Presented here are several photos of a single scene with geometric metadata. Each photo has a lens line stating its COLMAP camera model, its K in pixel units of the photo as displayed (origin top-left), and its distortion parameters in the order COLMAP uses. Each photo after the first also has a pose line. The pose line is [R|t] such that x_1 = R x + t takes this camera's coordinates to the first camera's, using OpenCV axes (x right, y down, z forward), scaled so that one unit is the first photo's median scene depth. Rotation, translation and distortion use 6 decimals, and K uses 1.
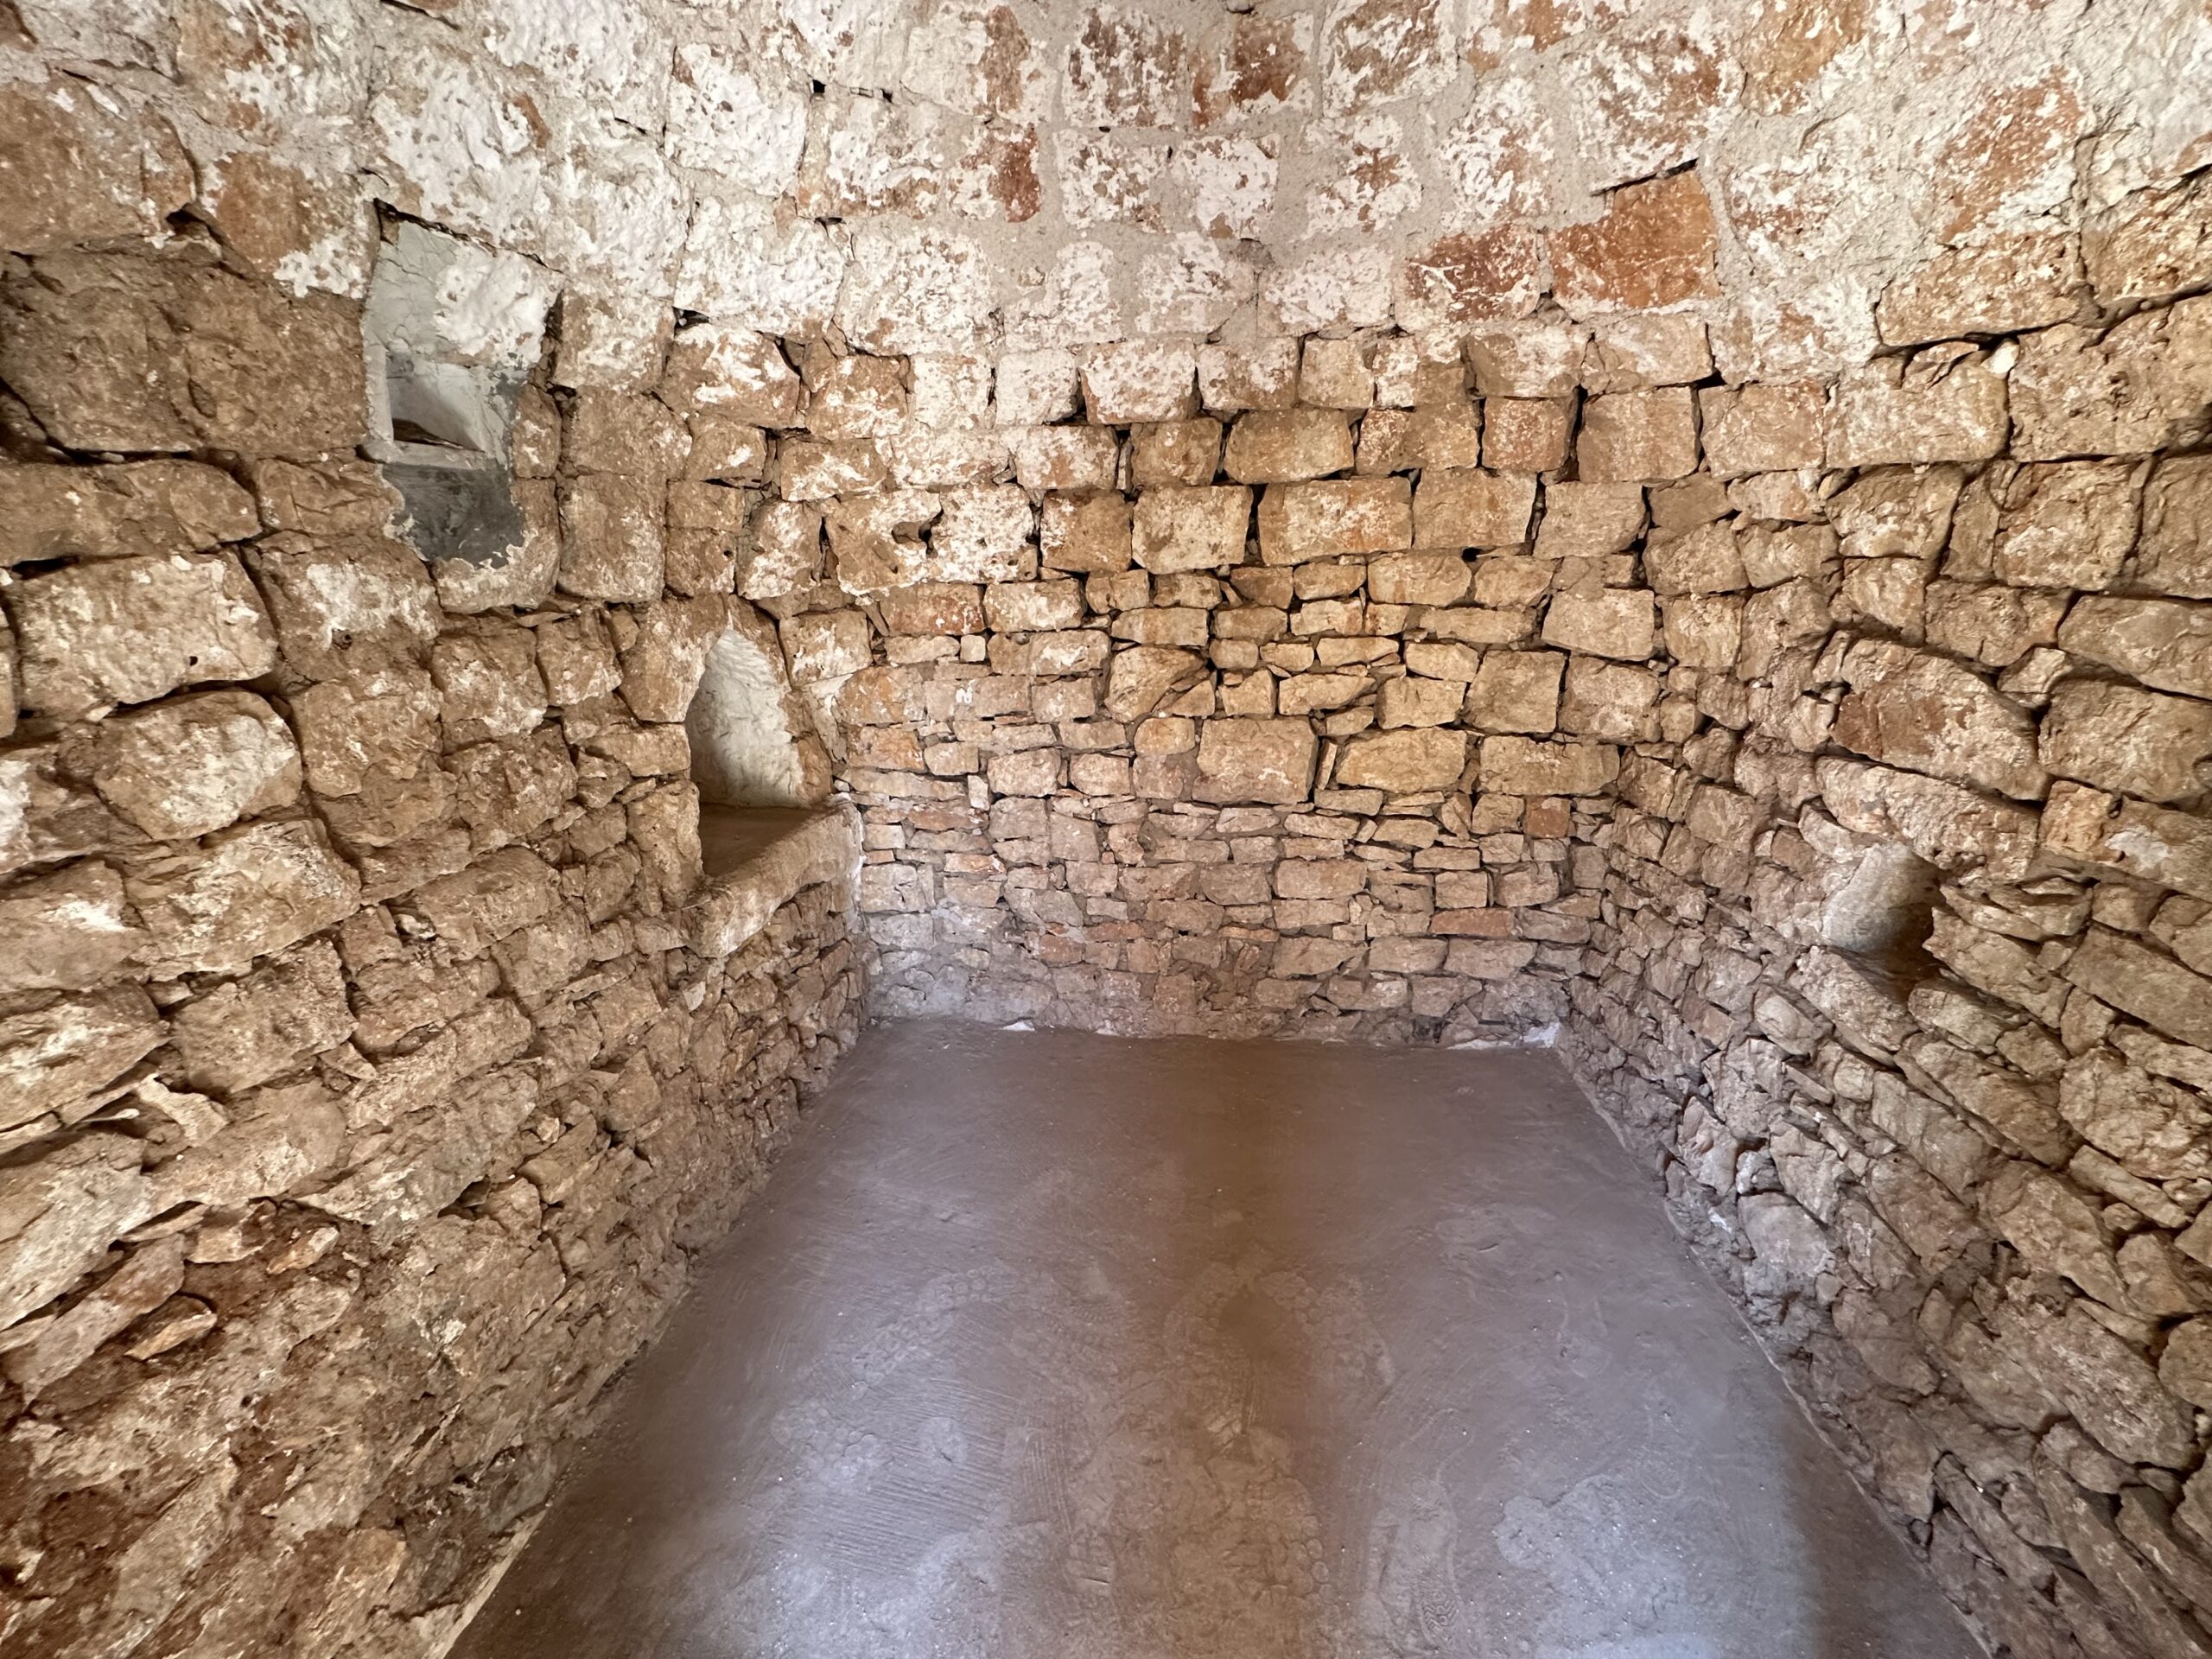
lens RADIAL K [[882.1, 0, 1107.0], [0, 882.1, 827.1], [0, 0, 1]] dist [-0.003156, 0.000827]
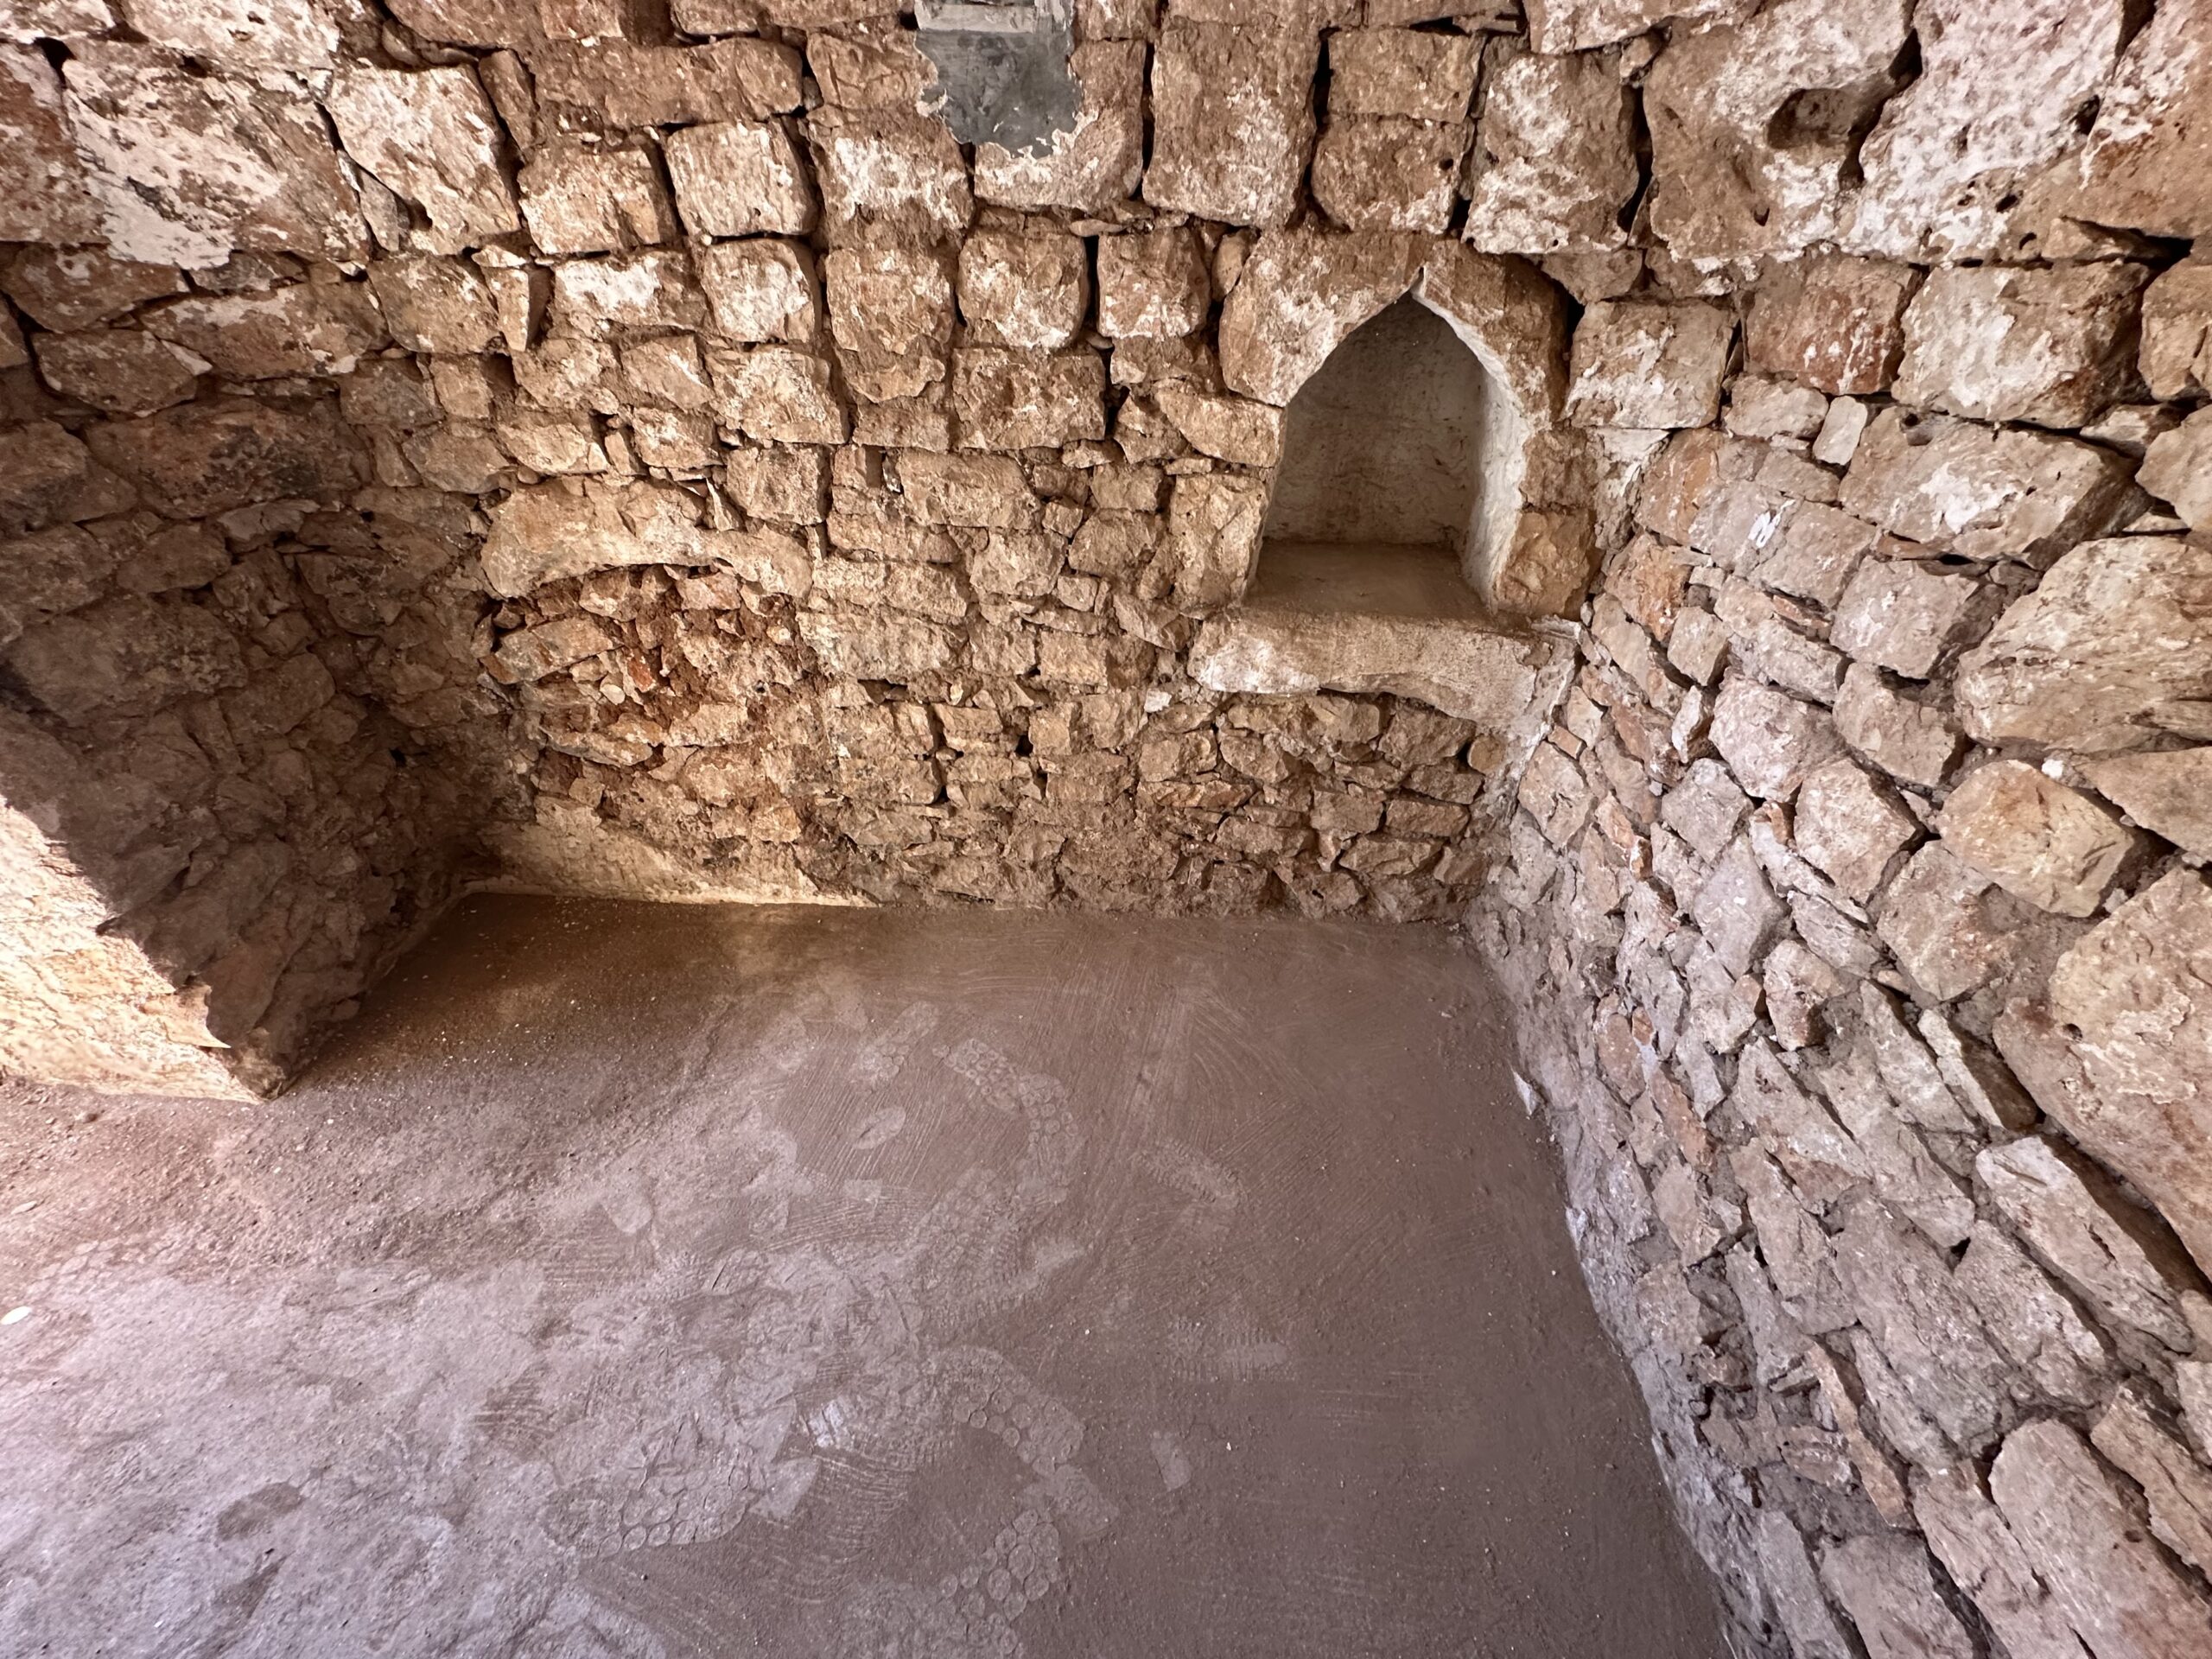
lens RADIAL K [[882.1, 0, 1105.8], [0, 882.1, 827.8], [0, 0, 1]] dist [-0.003156, 0.000827]
pose [[0.039196, 0.585006, -0.810081, 0.516542], [-0.345894, 0.768527, 0.538261, -0.265394], [0.937455, 0.259105, 0.232473, 0.999541]]
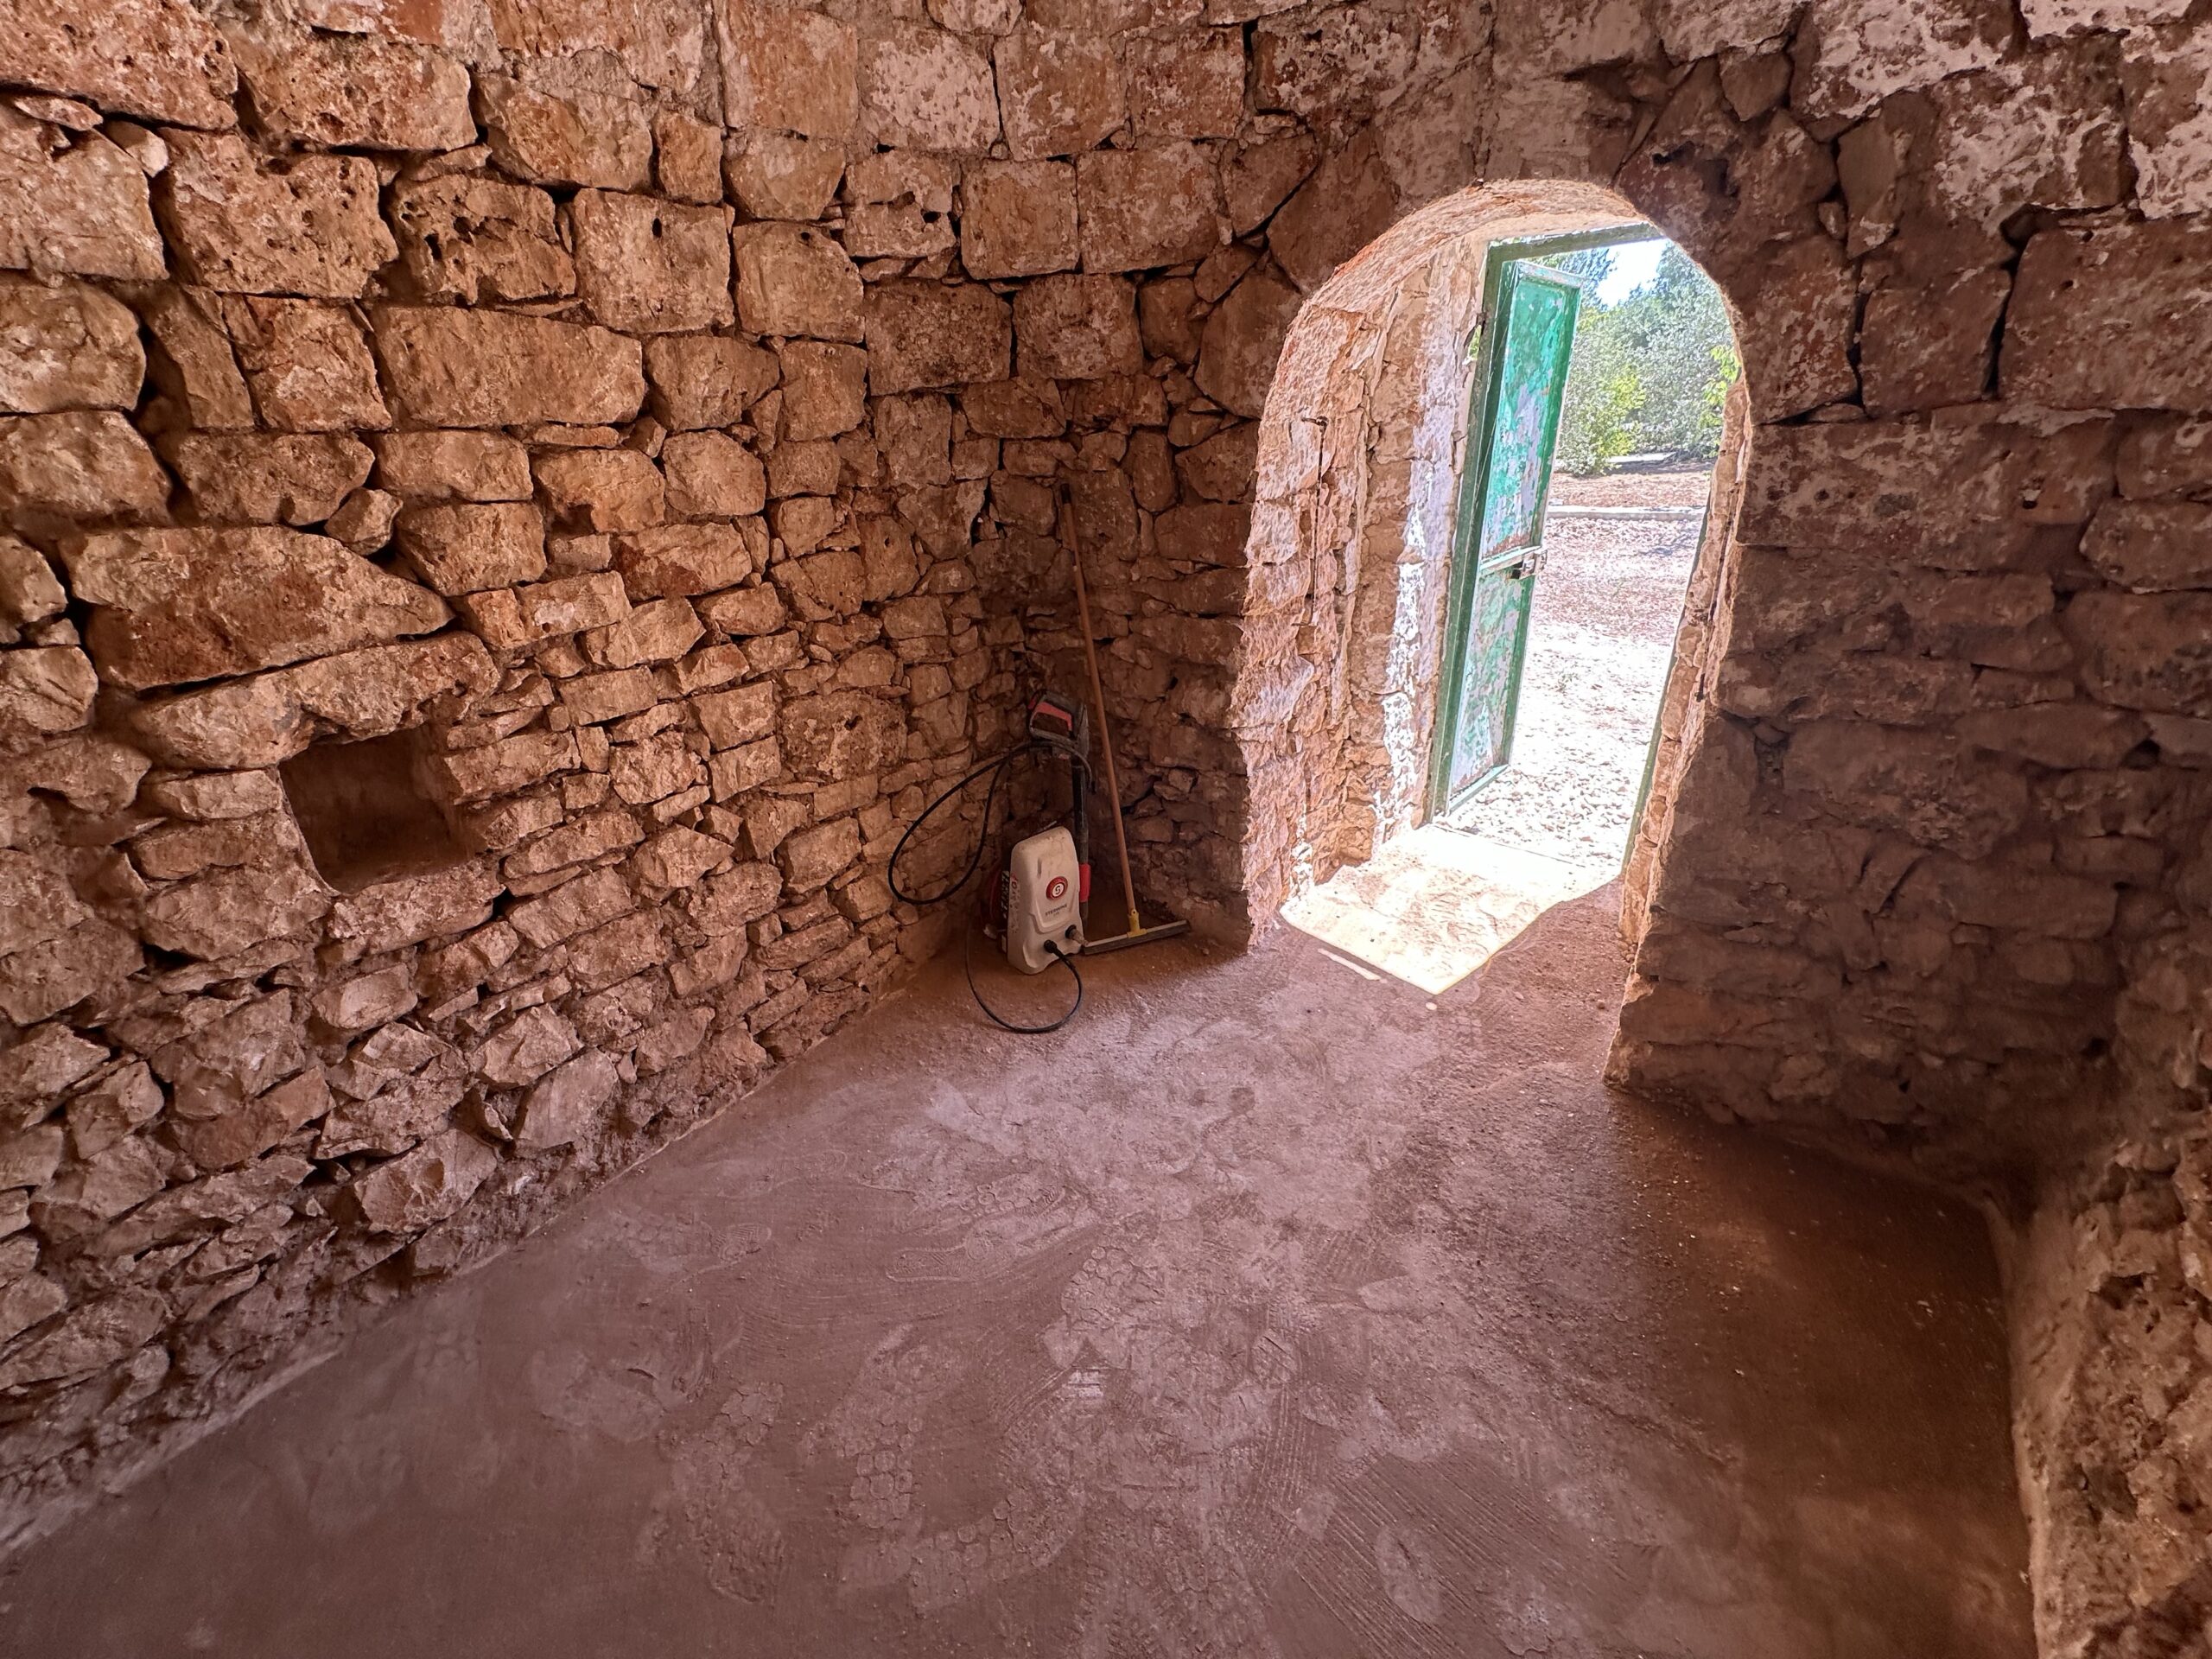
lens RADIAL K [[882.1, 0, 1108.5], [0, 882.1, 827.7], [0, 0, 1]] dist [-0.003156, 0.000827]
pose [[-0.846398, -0.180996, 0.500850, -0.253562], [0.225830, 0.729744, 0.645348, -0.334147], [-0.482298, 0.659328, -0.576780, 1.241961]]
